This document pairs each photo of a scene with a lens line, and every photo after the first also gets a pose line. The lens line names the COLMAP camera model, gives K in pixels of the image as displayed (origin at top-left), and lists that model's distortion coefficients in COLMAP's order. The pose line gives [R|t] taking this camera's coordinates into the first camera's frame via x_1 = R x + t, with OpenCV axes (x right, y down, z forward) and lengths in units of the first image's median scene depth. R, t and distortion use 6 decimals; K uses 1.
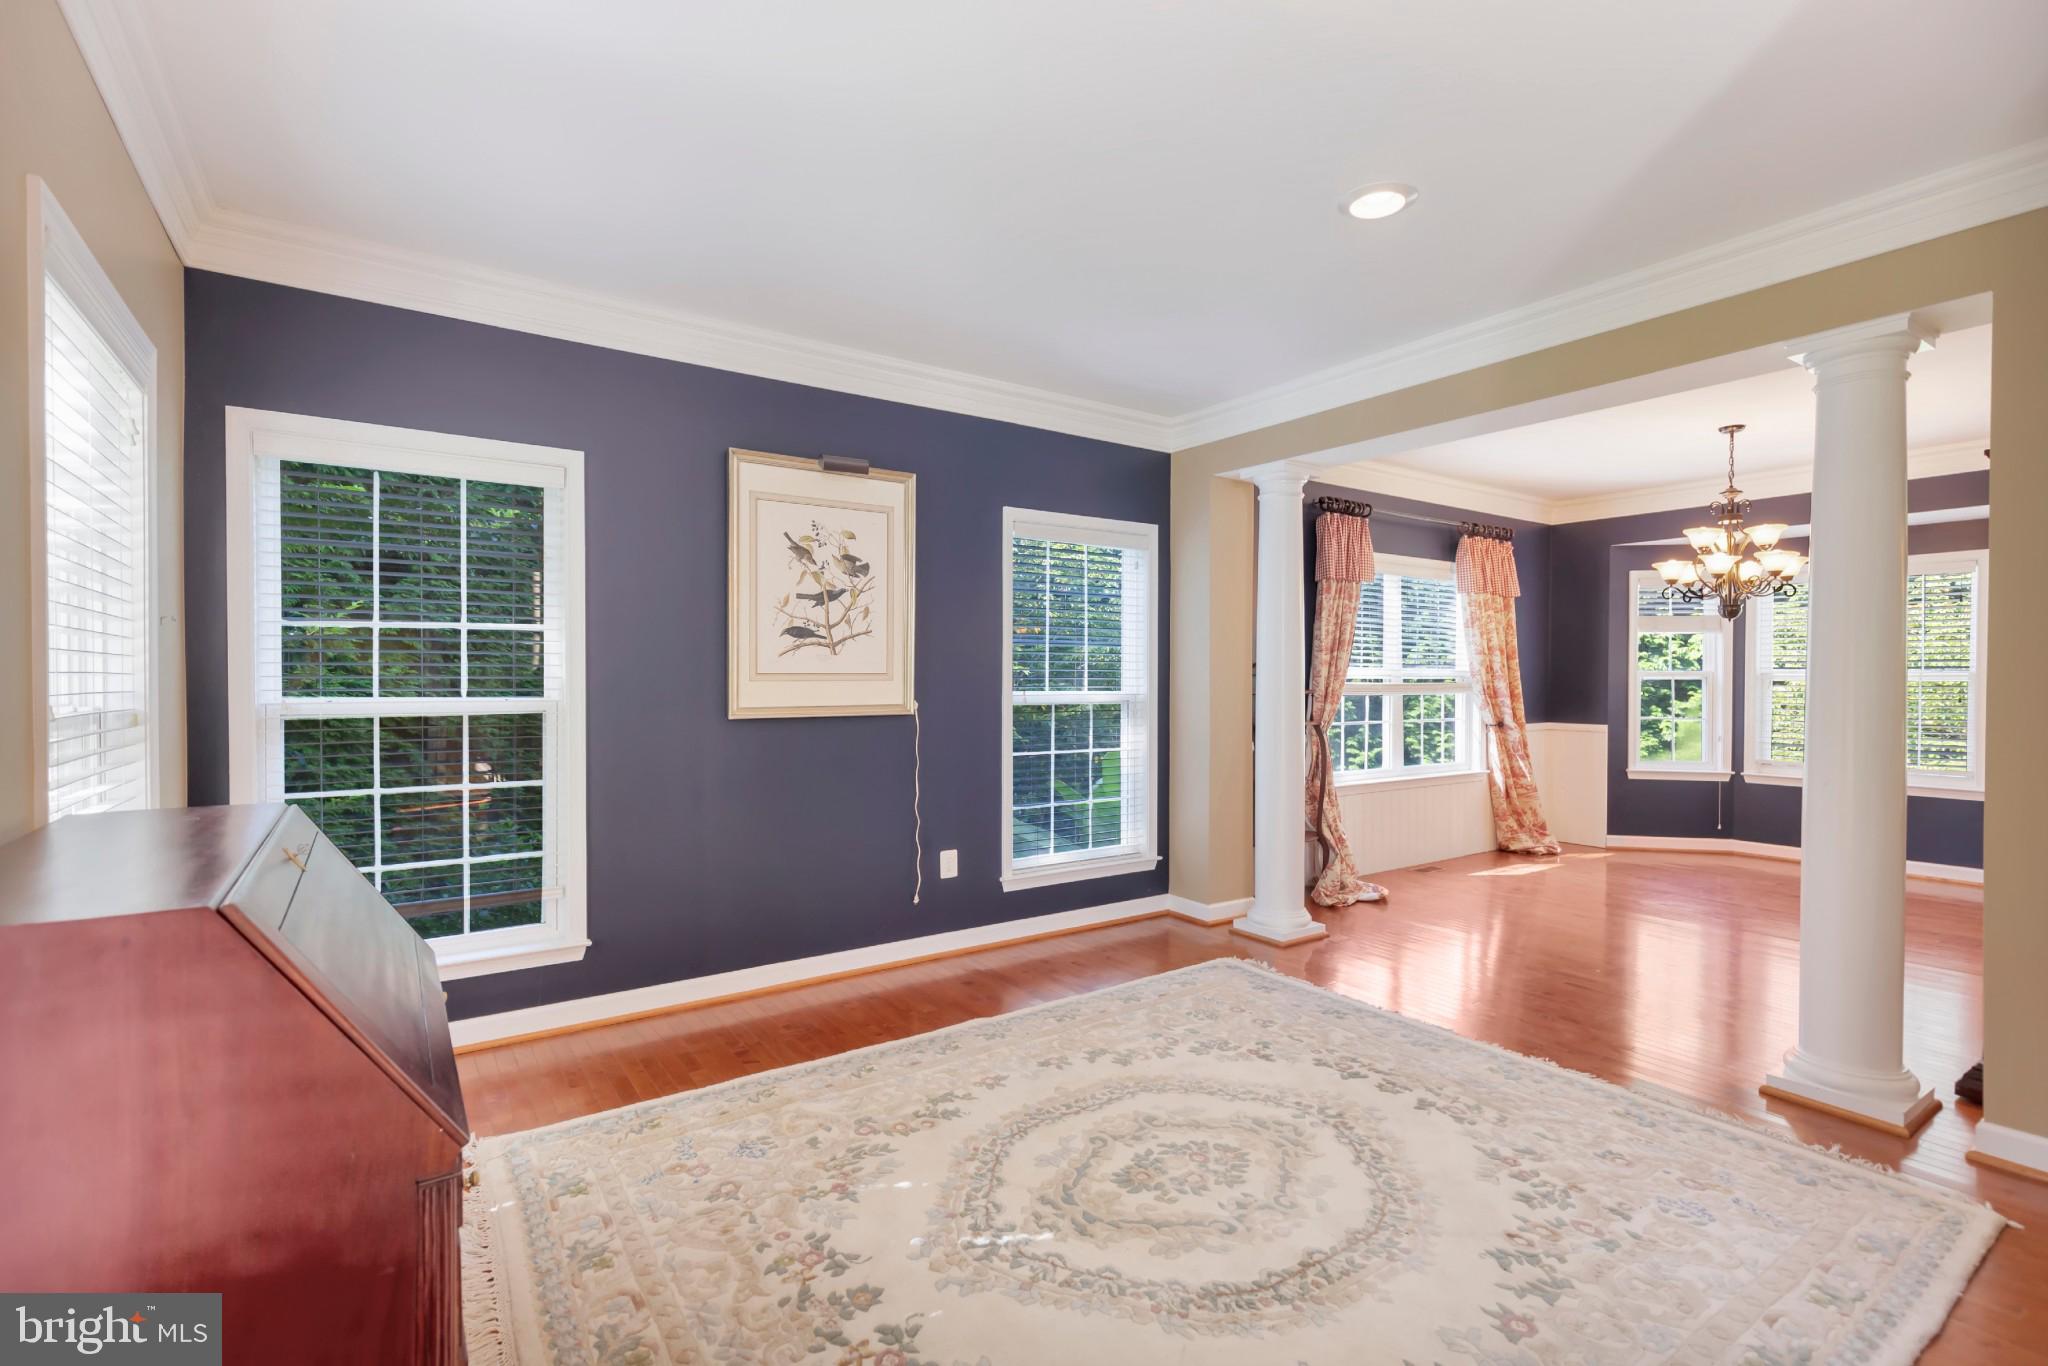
lens RADIAL K [[939.5, 0, 1023.3], [0, 939.5, 689.1], [0, 0, 1]] dist [-0.003817, -0.000555]
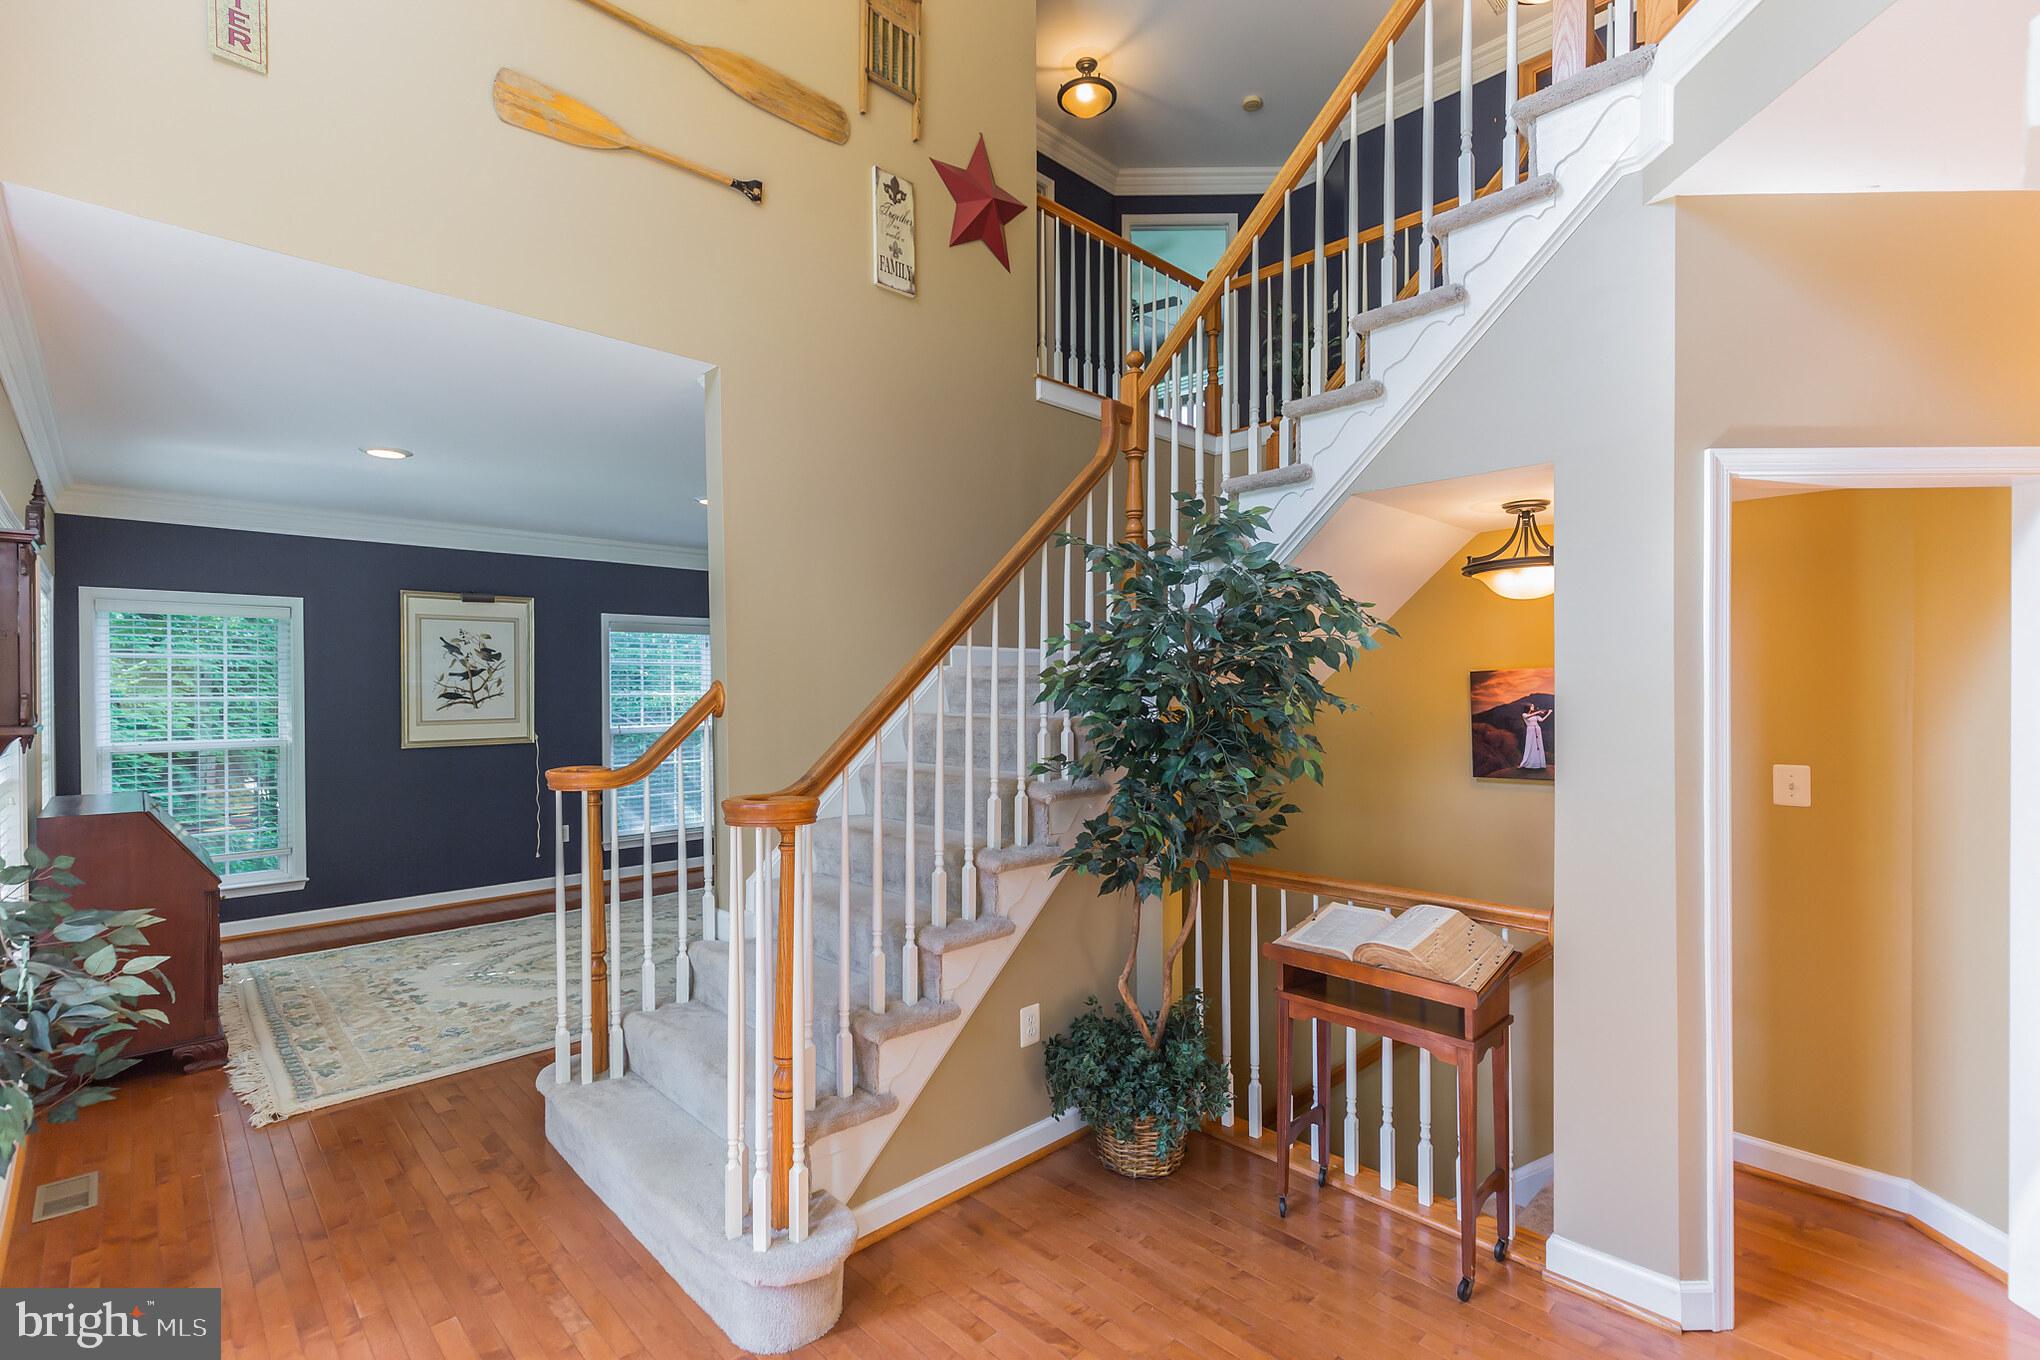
lens RADIAL K [[927.5, 0, 1017.7], [0, 927.5, 694.2], [0, 0, 1]] dist [-0.000686, -0.000026]
pose [[0.986913, -0.010561, 0.160907, 0.506140], [0.011767, 0.999909, -0.006548, -0.041531], [-0.160823, 0.008356, 0.986948, -0.818852]]
